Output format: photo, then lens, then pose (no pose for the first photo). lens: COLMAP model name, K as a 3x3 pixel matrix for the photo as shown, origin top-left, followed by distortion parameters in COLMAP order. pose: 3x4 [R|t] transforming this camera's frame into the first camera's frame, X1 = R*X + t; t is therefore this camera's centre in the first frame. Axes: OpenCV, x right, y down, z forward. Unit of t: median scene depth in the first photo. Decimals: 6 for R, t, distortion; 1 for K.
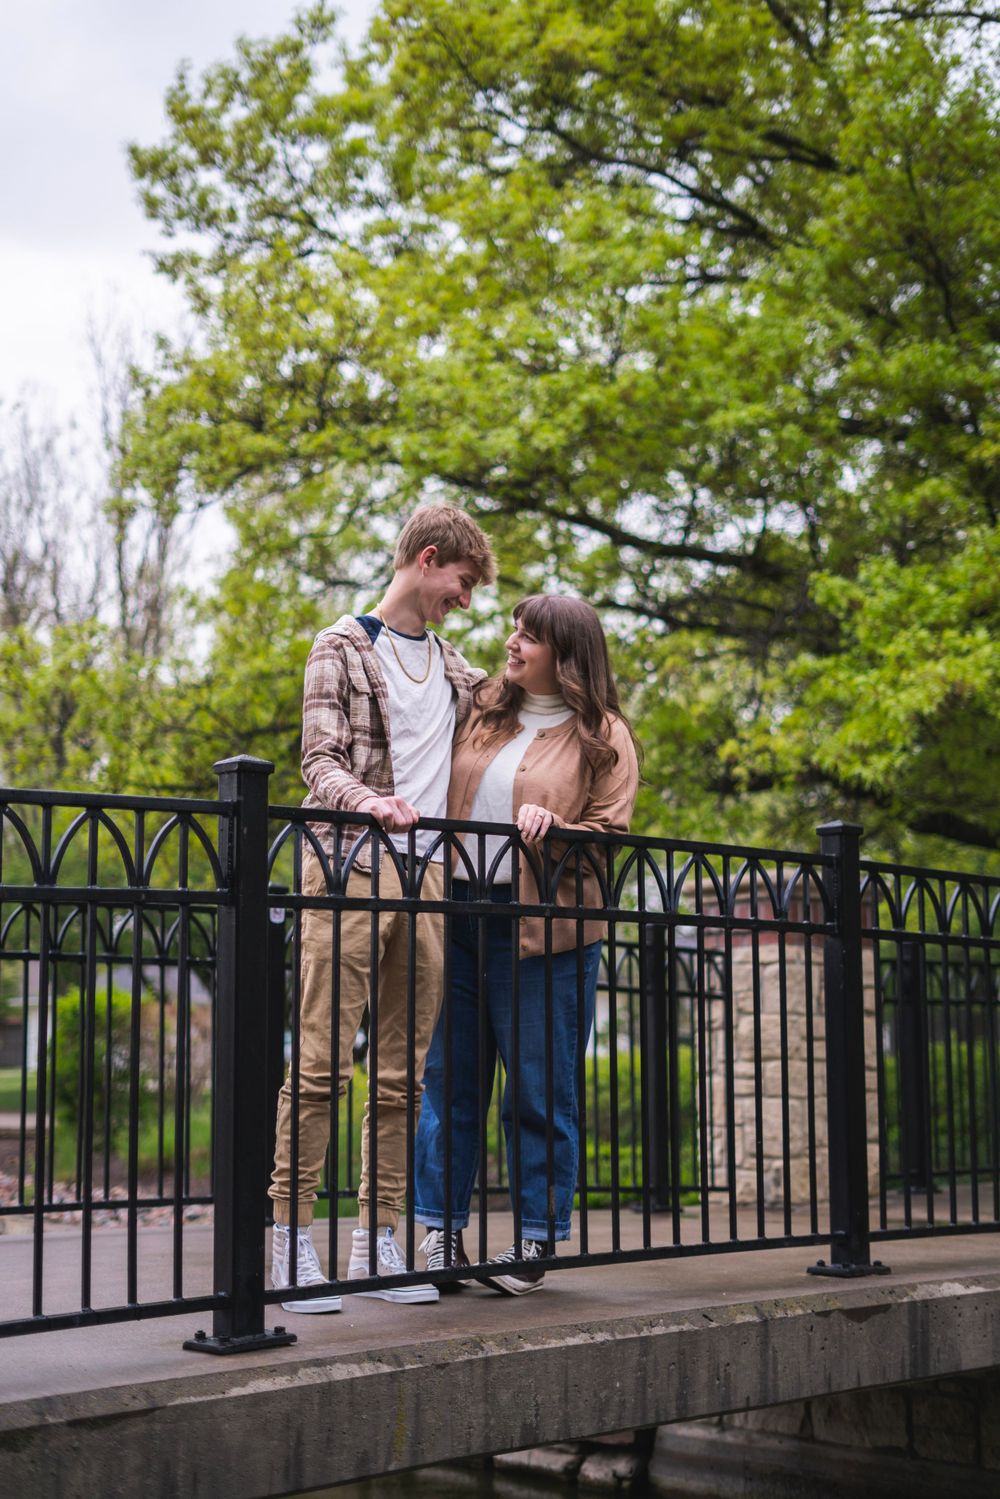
lens RADIAL K [[2292.9, 0, 500.0], [0, 2292.9, 749.5], [0, 0, 1]] dist [0.304085, 0.072589]
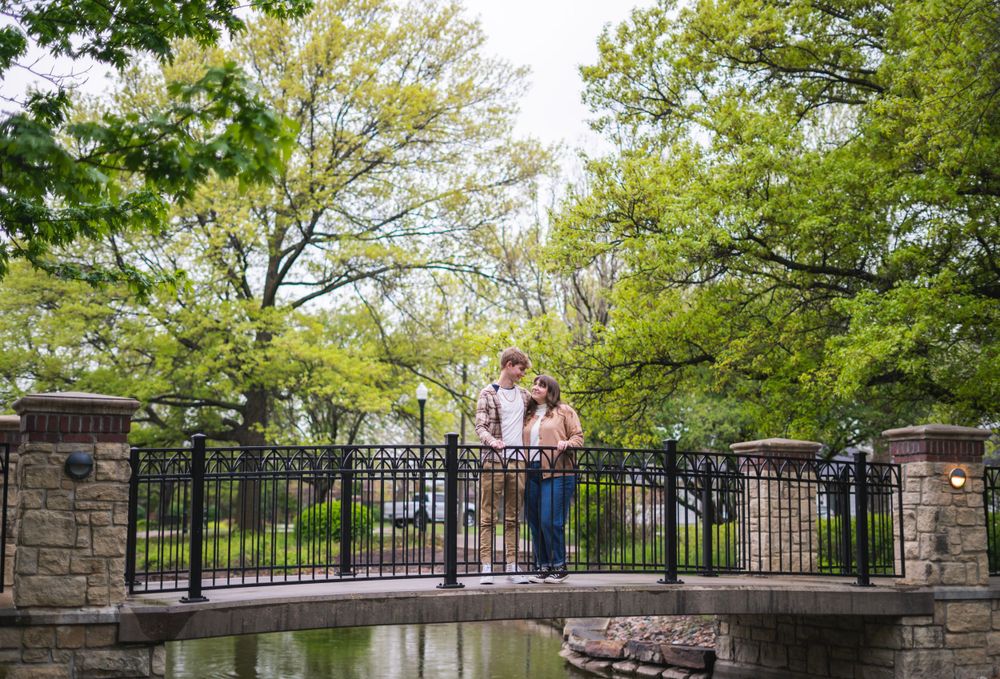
lens RADIAL K [[1442.5, 0, 500.0], [0, 1442.5, 339.5], [0, 0, 1]] dist [0.712822, 0.004097]
pose [[0.958701, -0.028259, -0.283009, 0.220473], [0.033233, 0.999366, 0.012790, -0.061258], [0.282469, -0.021667, 0.959032, -0.432164]]
